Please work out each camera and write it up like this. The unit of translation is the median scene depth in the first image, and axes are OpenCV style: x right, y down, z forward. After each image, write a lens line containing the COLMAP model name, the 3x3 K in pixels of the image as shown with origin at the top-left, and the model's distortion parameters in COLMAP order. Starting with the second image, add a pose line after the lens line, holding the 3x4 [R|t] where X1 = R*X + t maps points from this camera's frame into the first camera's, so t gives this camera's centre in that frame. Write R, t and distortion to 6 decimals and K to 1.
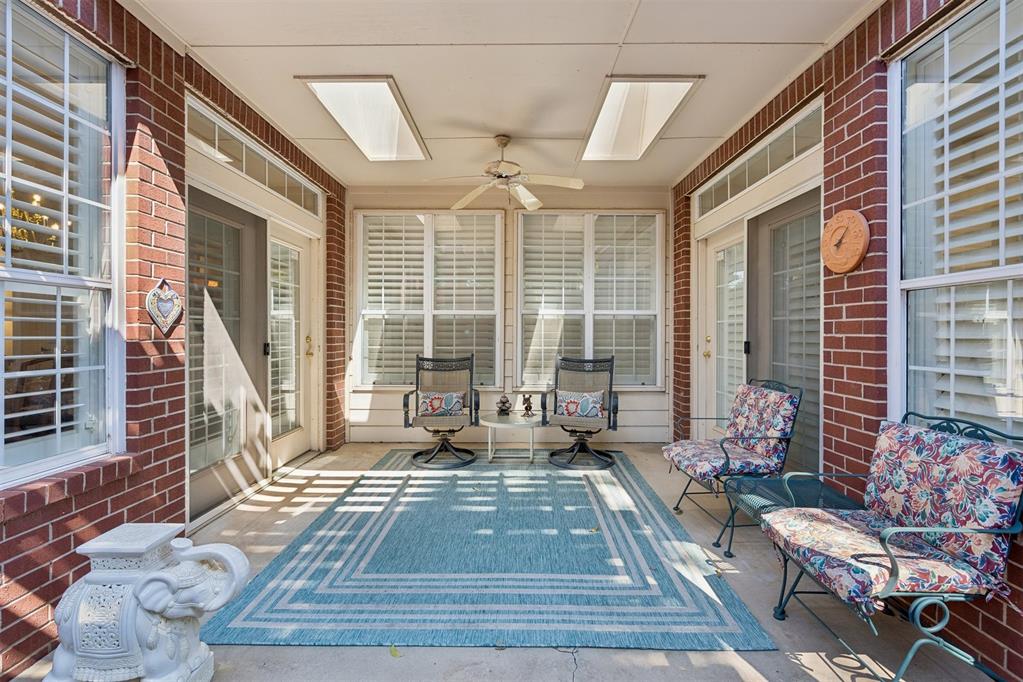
lens RADIAL K [[462.2, 0, 505.3], [0, 462.2, 332.4], [0, 0, 1]] dist [-0.001285, 0.000330]
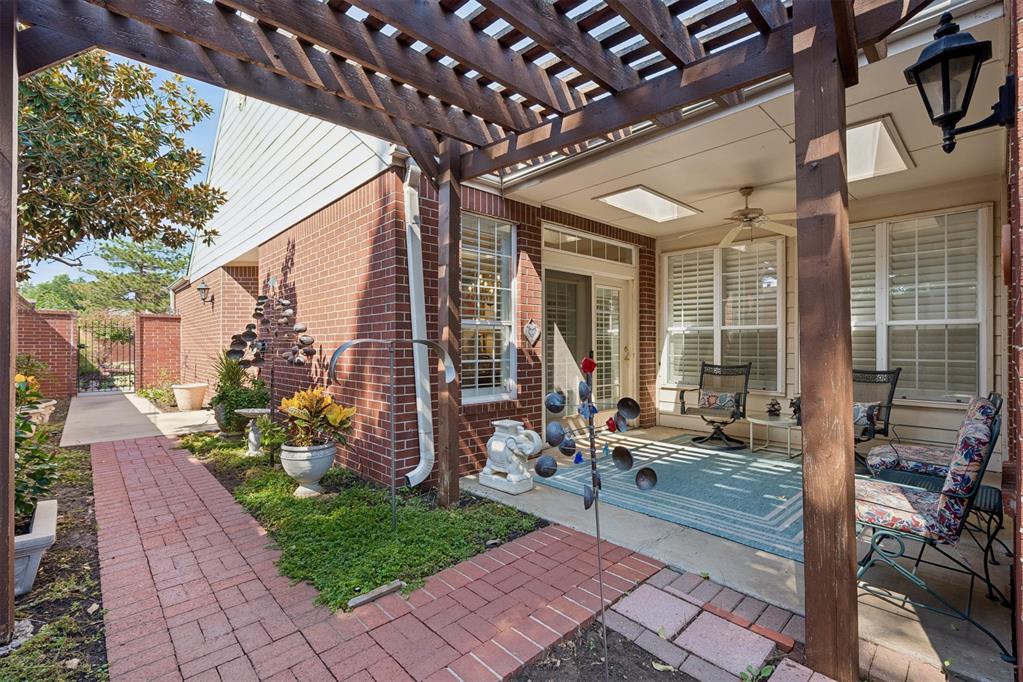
lens RADIAL K [[462.2, 0, 507.7], [0, 462.2, 344.3], [0, 0, 1]] dist [-0.001285, 0.000330]
pose [[0.680416, -0.002312, -0.732822, 0.642583], [0.002301, 0.999997, -0.001018, 0.000434], [0.732822, -0.000994, 0.680419, -0.448970]]
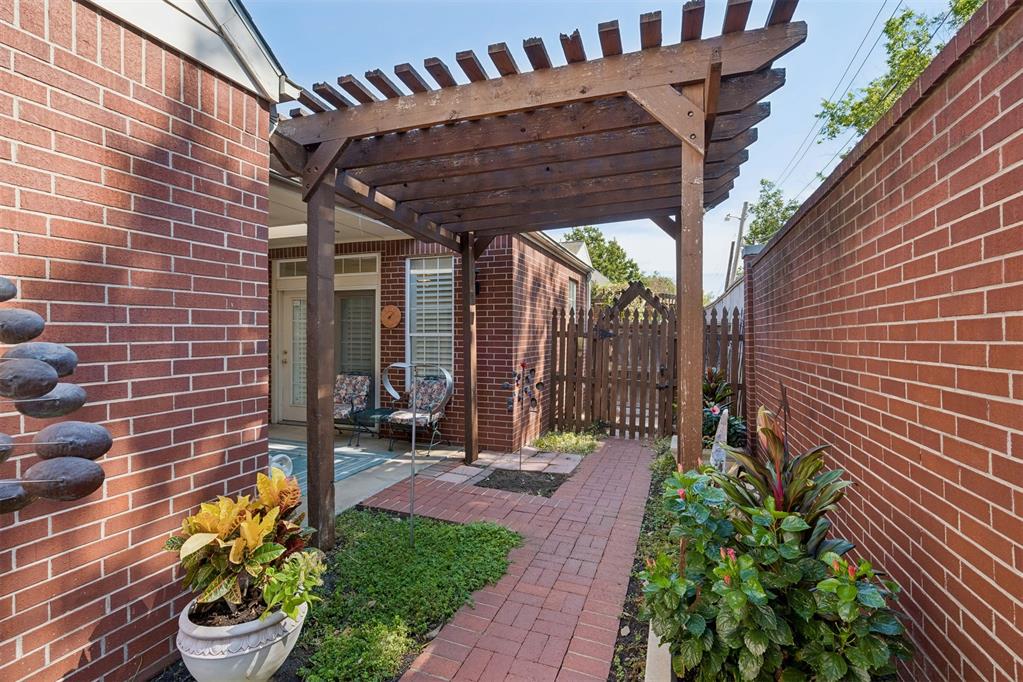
lens RADIAL K [[462.2, 0, 516.2], [0, 462.2, 340.5], [0, 0, 1]] dist [-0.001285, 0.000330]
pose [[0.326455, -0.012126, 0.945135, -1.383813], [-0.005689, 0.999874, 0.014793, -0.089999], [-0.945196, -0.010206, 0.326345, -0.498825]]
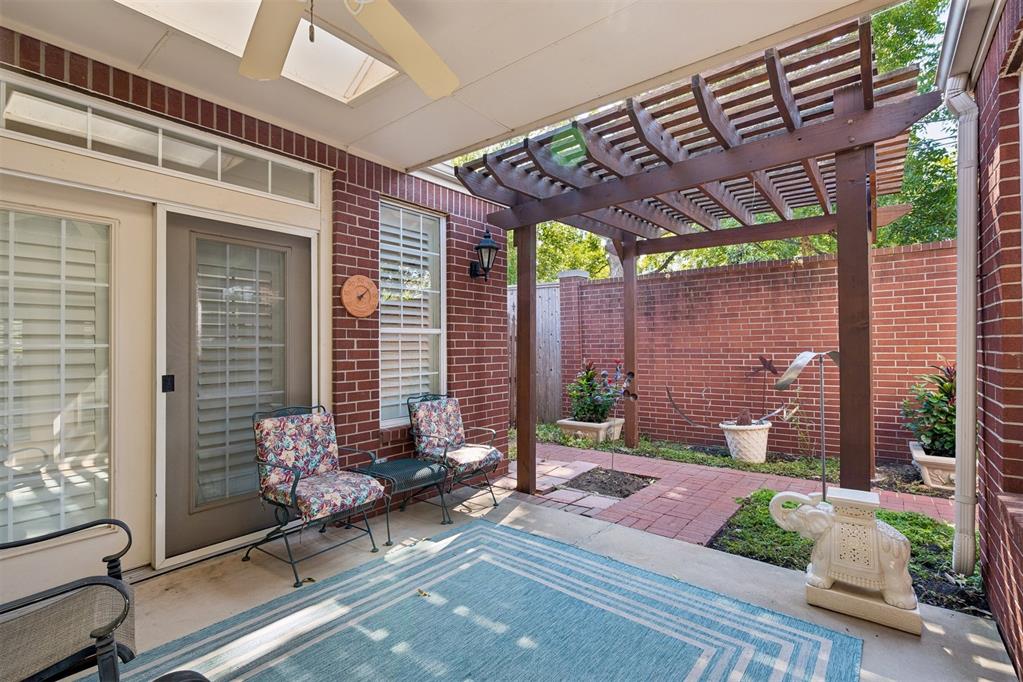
lens RADIAL K [[462.2, 0, 518.4], [0, 462.2, 341.6], [0, 0, 1]] dist [-0.001285, 0.000330]
pose [[-0.800287, 0.009069, 0.599549, -0.484219], [0.003371, 0.999938, -0.010625, -0.031057], [-0.599608, -0.006482, -0.800268, 1.652764]]
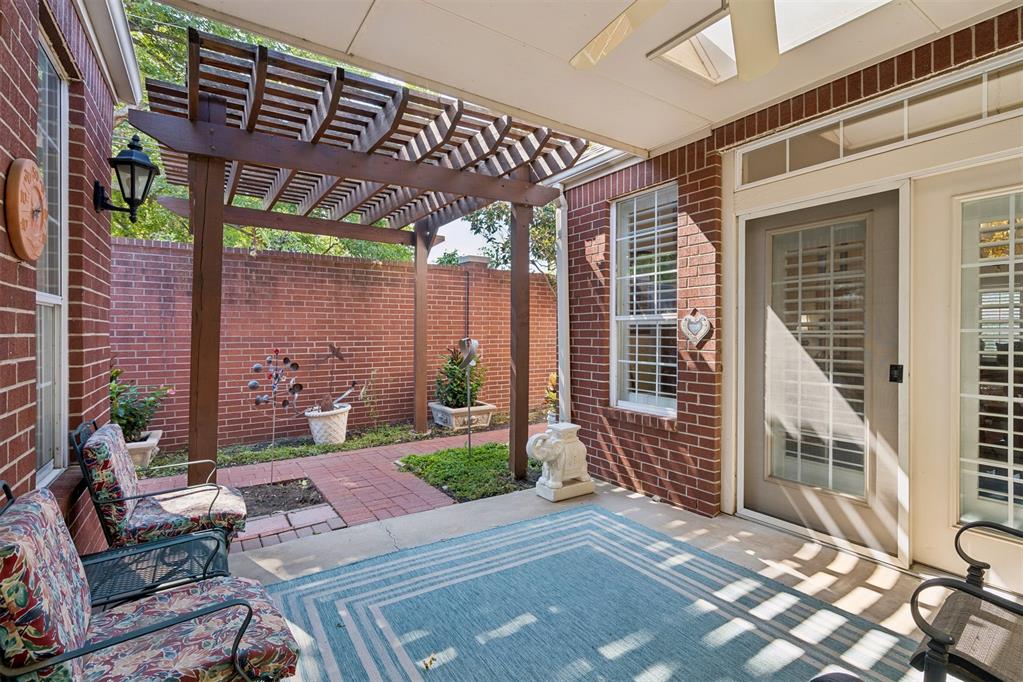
lens RADIAL K [[462.2, 0, 512.4], [0, 462.2, 336.5], [0, 0, 1]] dist [-0.001285, 0.000330]
pose [[-0.827456, -0.001100, -0.561529, 0.473022], [-0.002124, 0.999997, 0.001171, -0.024255], [0.561526, 0.002161, -0.827456, 1.662592]]
